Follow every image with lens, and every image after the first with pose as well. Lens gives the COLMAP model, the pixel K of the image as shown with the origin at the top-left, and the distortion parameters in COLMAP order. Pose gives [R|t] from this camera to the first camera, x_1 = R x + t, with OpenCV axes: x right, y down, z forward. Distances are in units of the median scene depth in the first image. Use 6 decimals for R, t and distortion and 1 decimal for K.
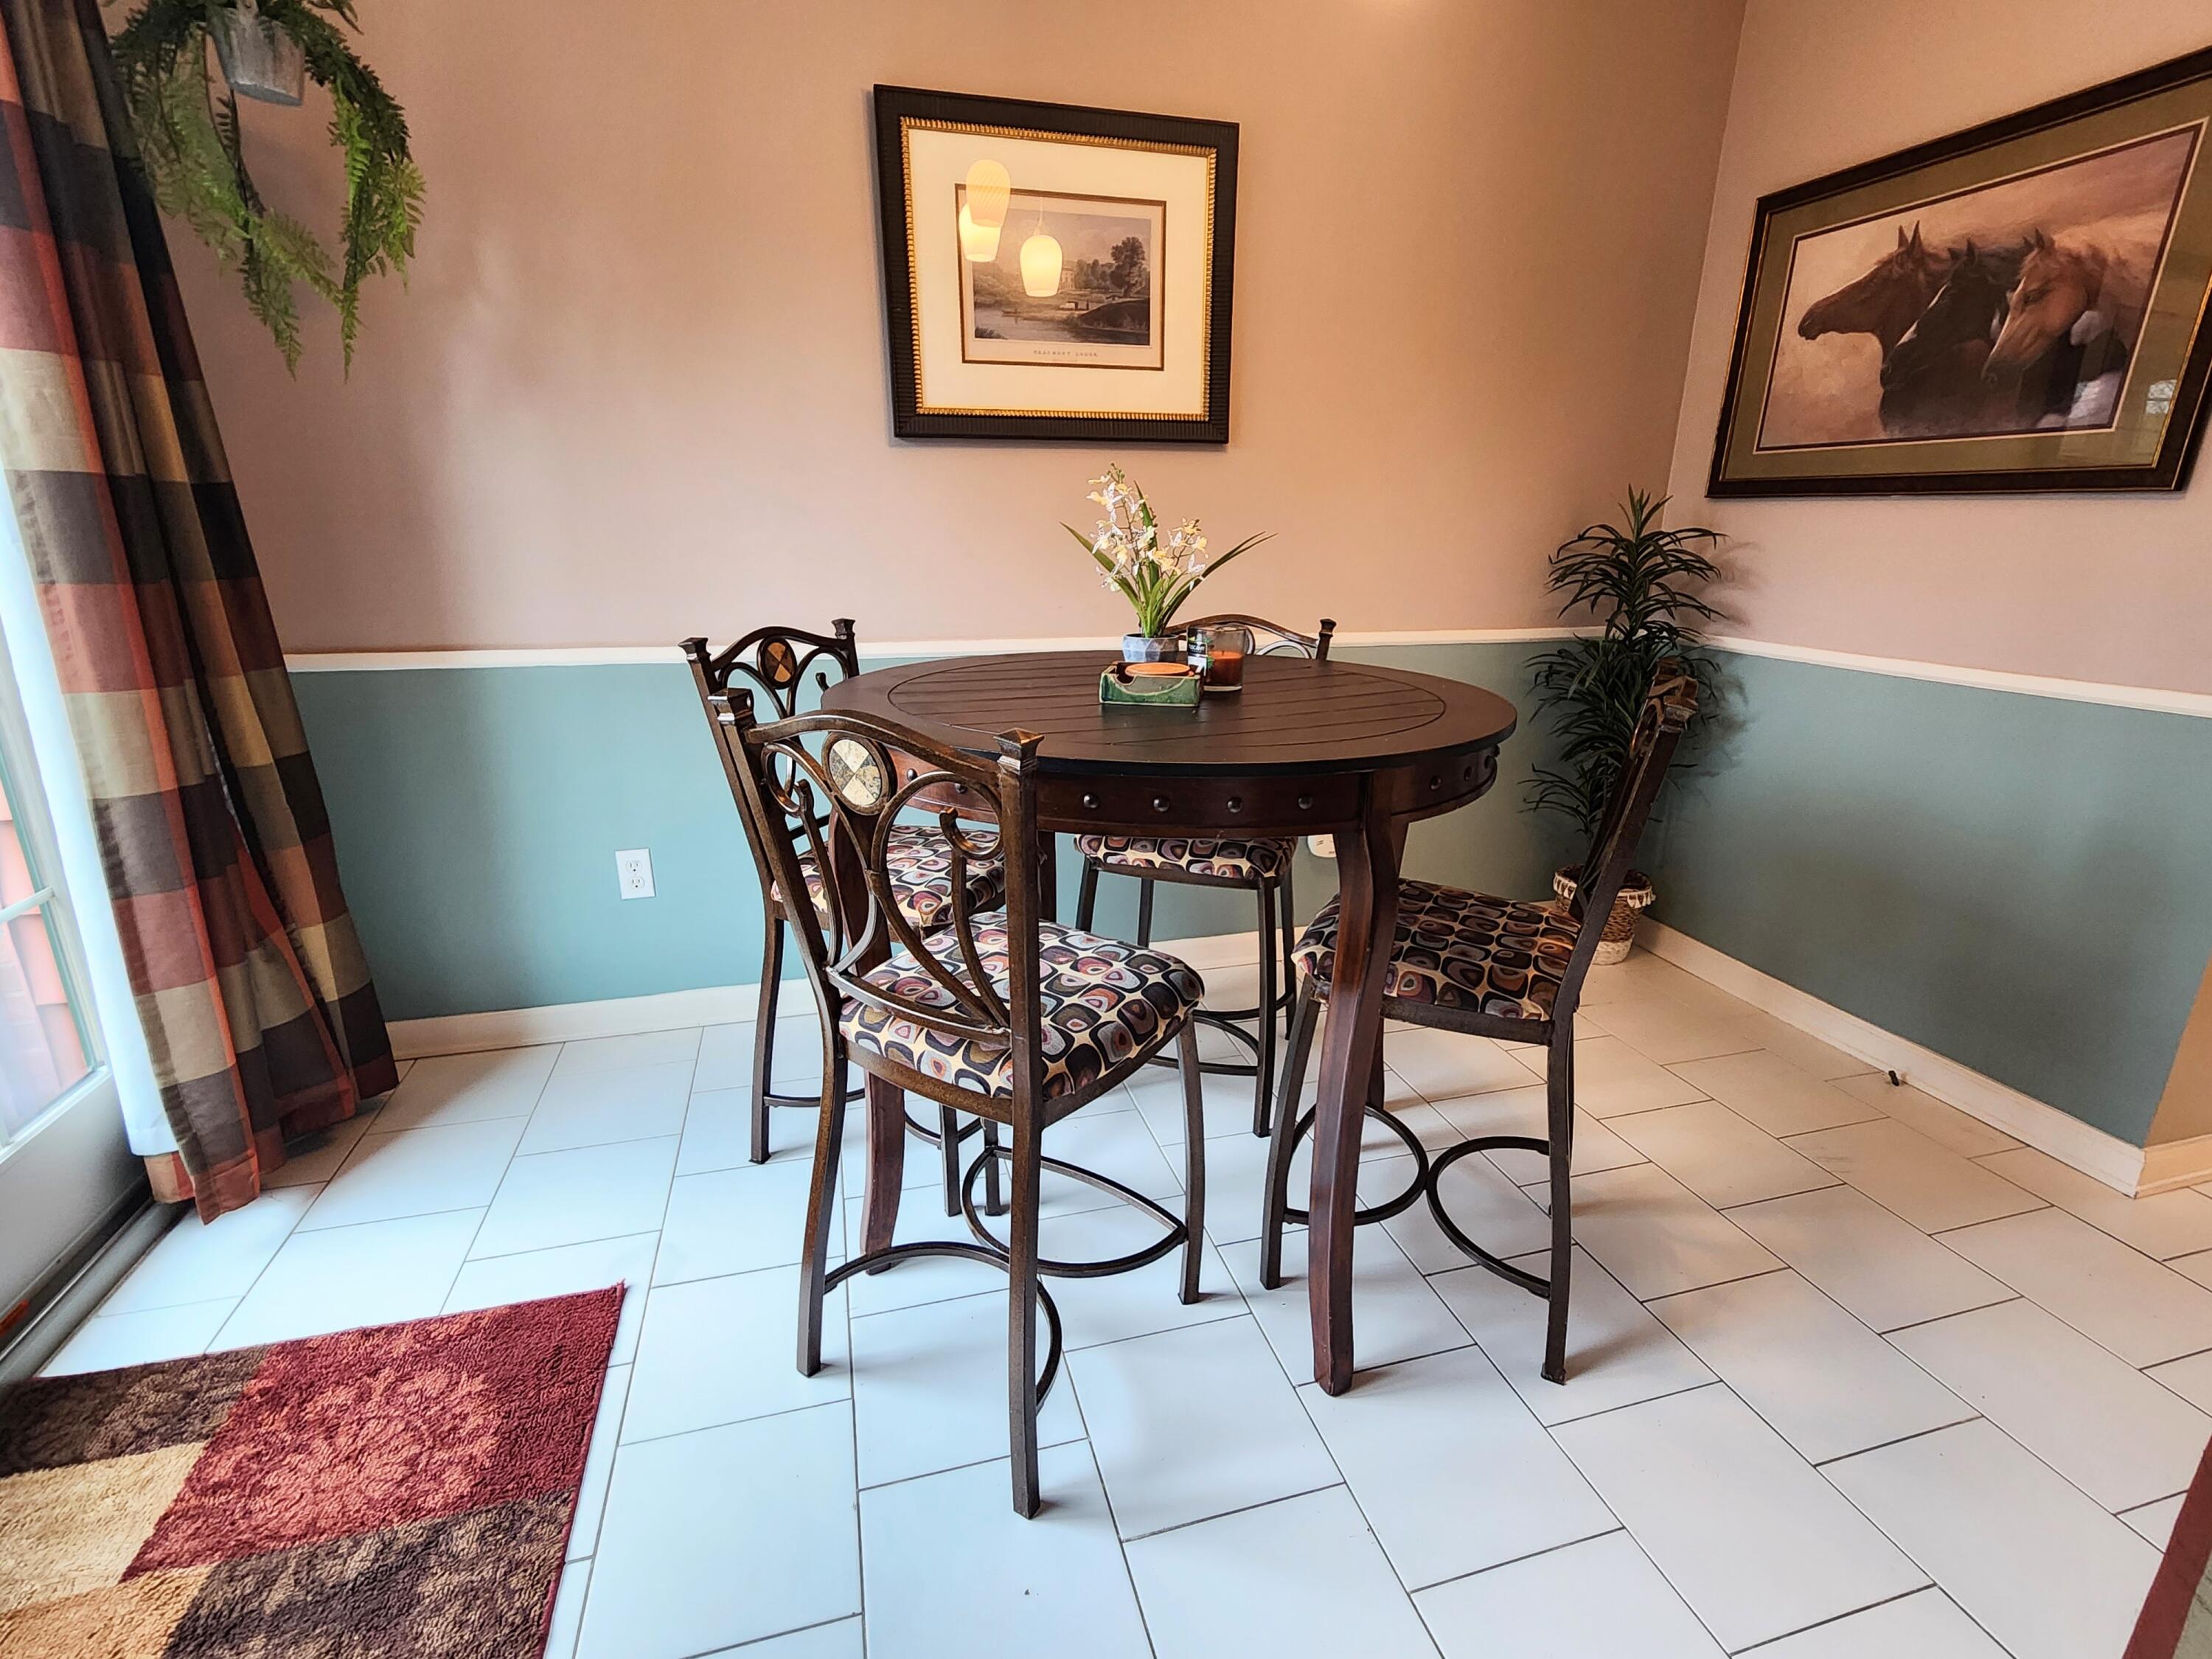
lens RADIAL K [[921.0, 0, 1056.3], [0, 921.0, 826.1], [0, 0, 1]] dist [-0.002117, -0.000302]
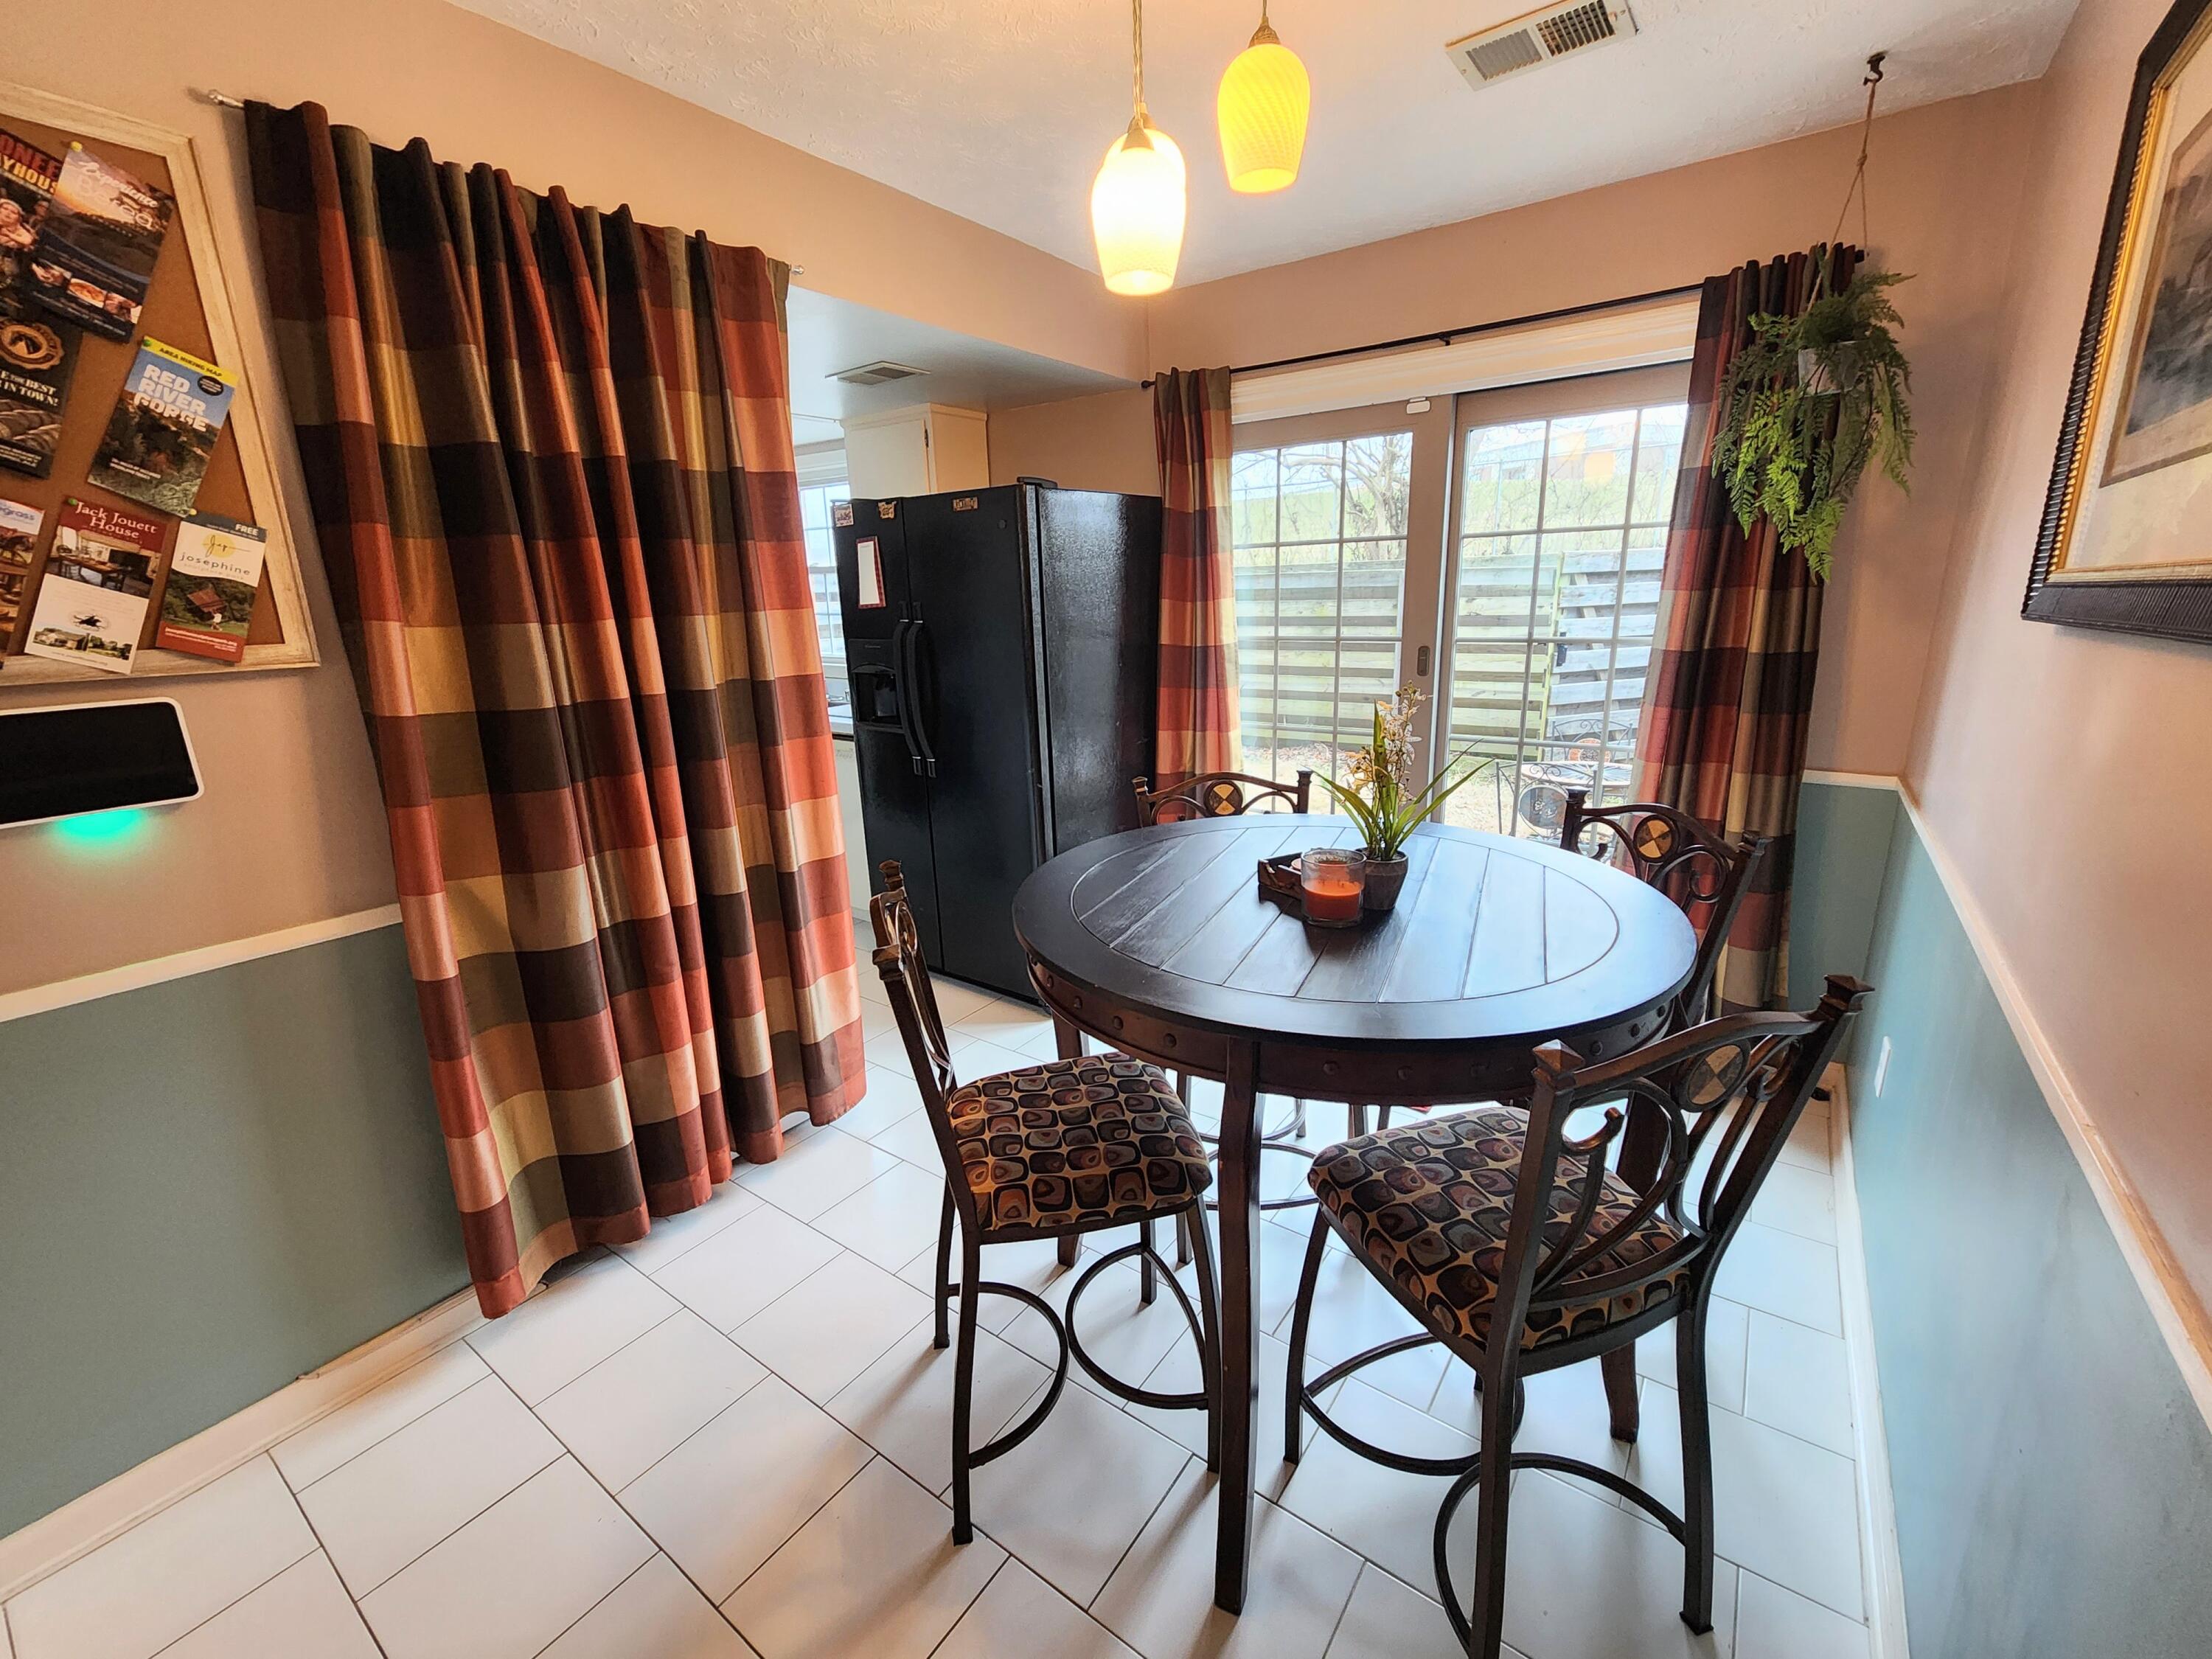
lens RADIAL K [[939.5, 0, 1112.1], [0, 939.5, 826.9], [0, 0, 1]] dist [-0.000034, 0.000215]
pose [[-0.758900, 0.173152, -0.627765, 0.930501], [-0.176298, 0.873375, 0.454022, -0.638544], [0.626889, 0.455231, -0.632278, 1.450922]]
